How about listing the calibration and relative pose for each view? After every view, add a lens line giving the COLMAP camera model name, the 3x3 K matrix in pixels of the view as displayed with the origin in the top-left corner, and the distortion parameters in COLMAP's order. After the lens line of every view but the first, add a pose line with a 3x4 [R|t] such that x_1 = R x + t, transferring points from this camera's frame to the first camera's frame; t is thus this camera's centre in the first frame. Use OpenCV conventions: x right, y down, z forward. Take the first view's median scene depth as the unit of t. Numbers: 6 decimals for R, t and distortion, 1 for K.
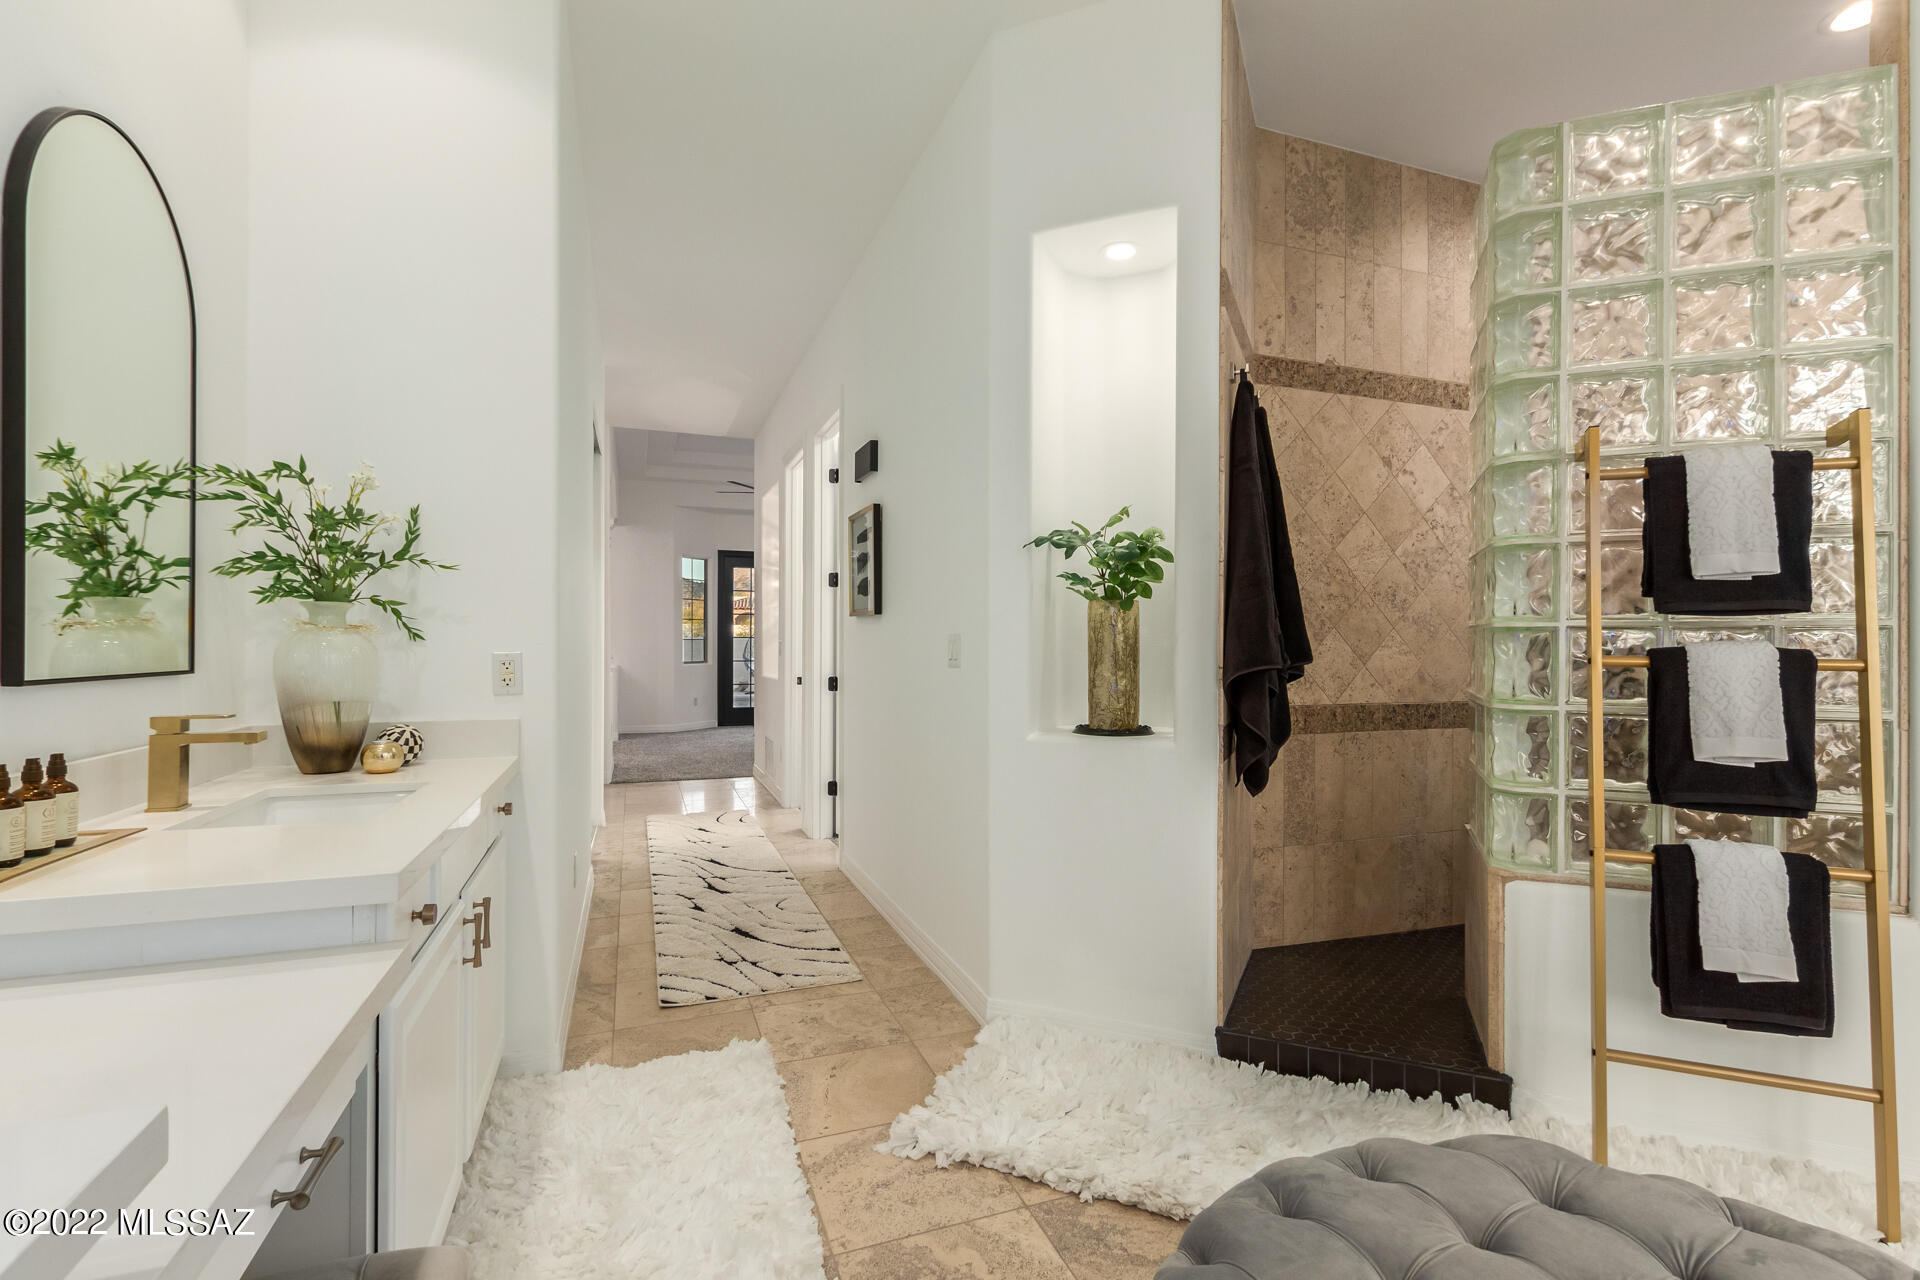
lens RADIAL K [[891.6, 0, 969.2], [0, 891.6, 646.8], [0, 0, 1]] dist [0.002751, -0.000190]
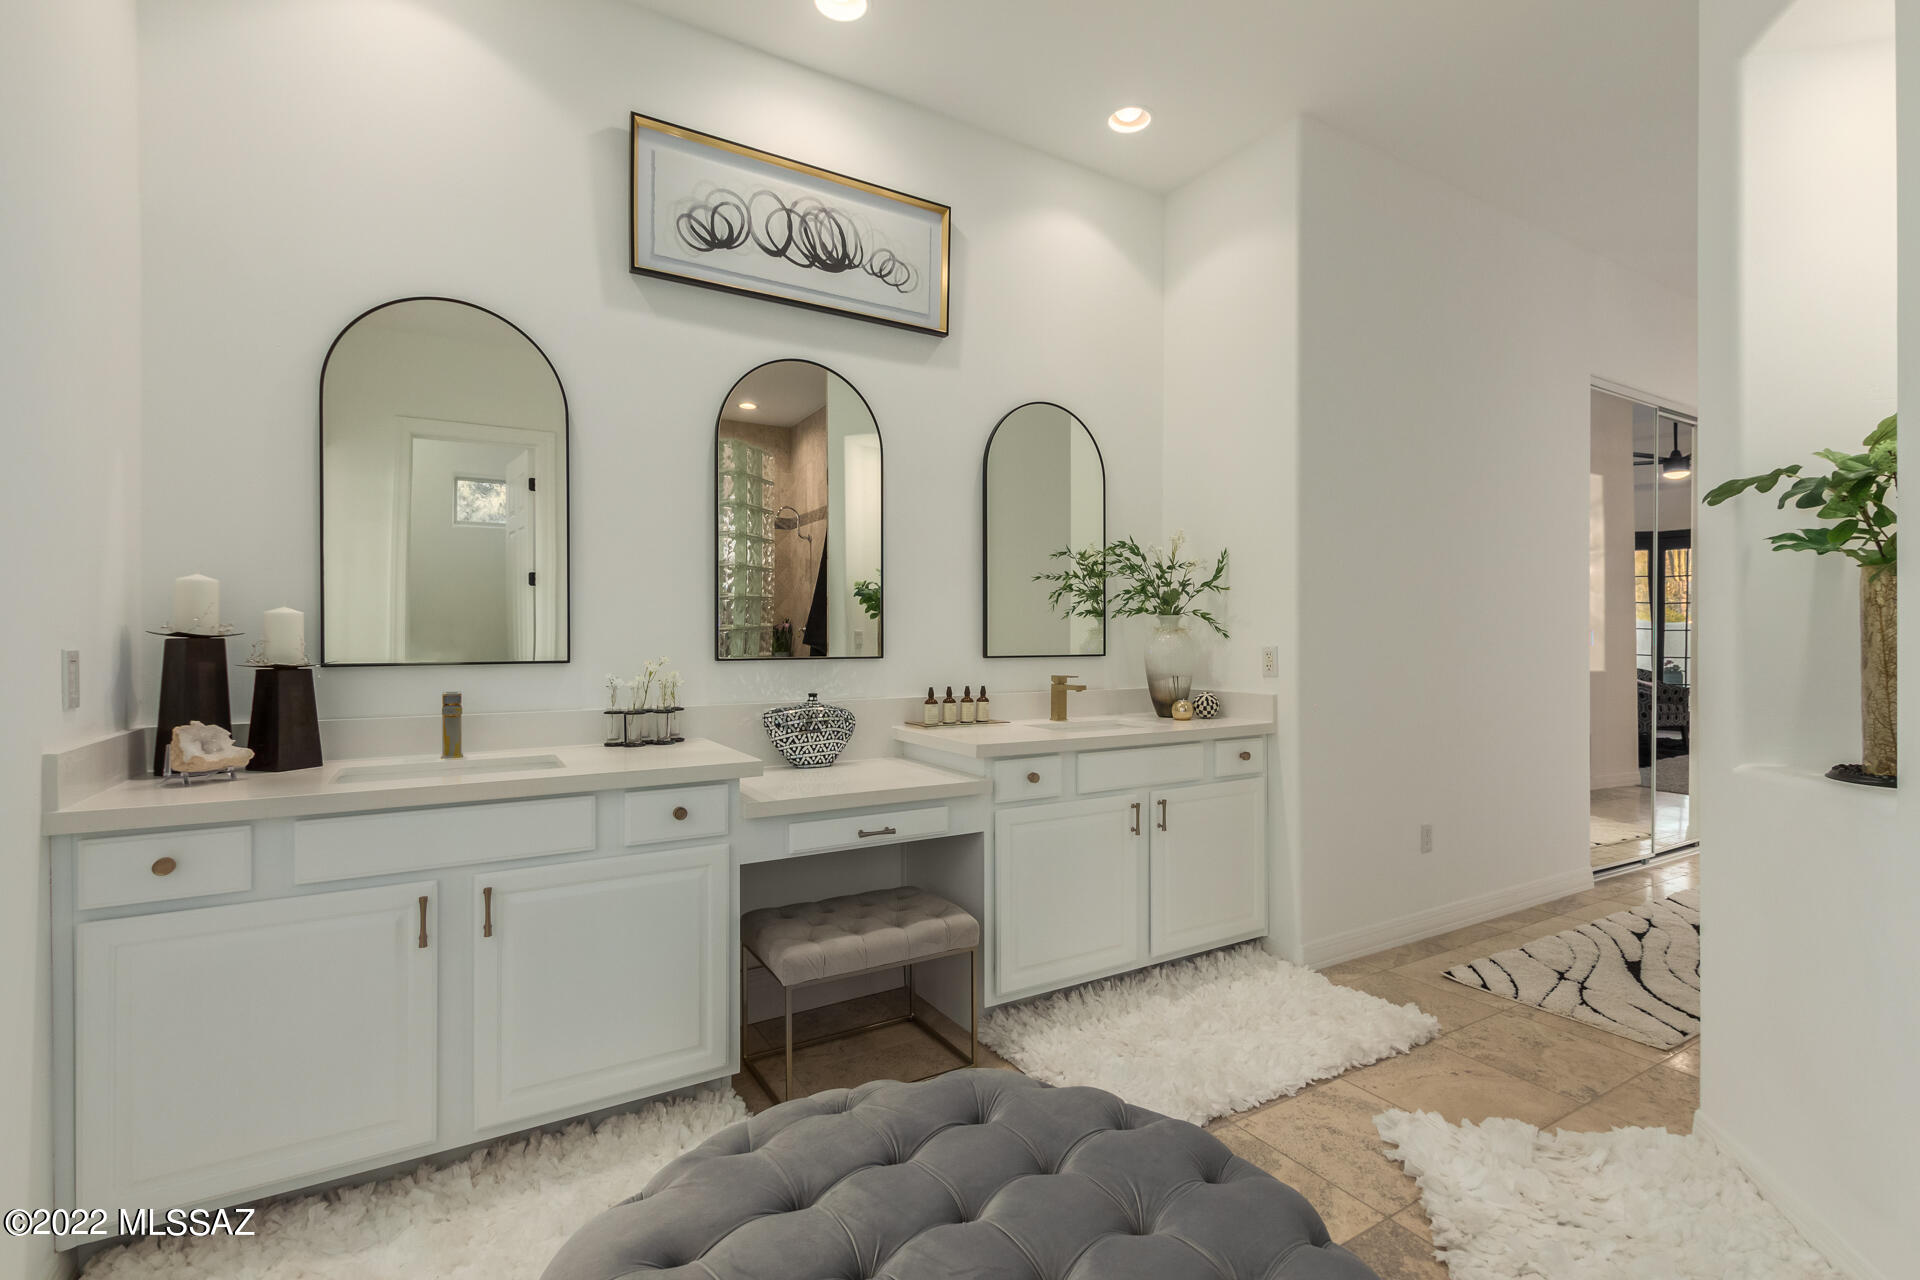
lens RADIAL K [[891.6, 0, 968.9], [0, 891.6, 639.3], [0, 0, 1]] dist [0.002751, -0.000190]
pose [[0.153196, -0.005663, -0.988180, 0.756060], [0.000838, 0.999984, -0.005600, 0.002844], [0.988195, 0.000030, 0.153199, 0.316907]]
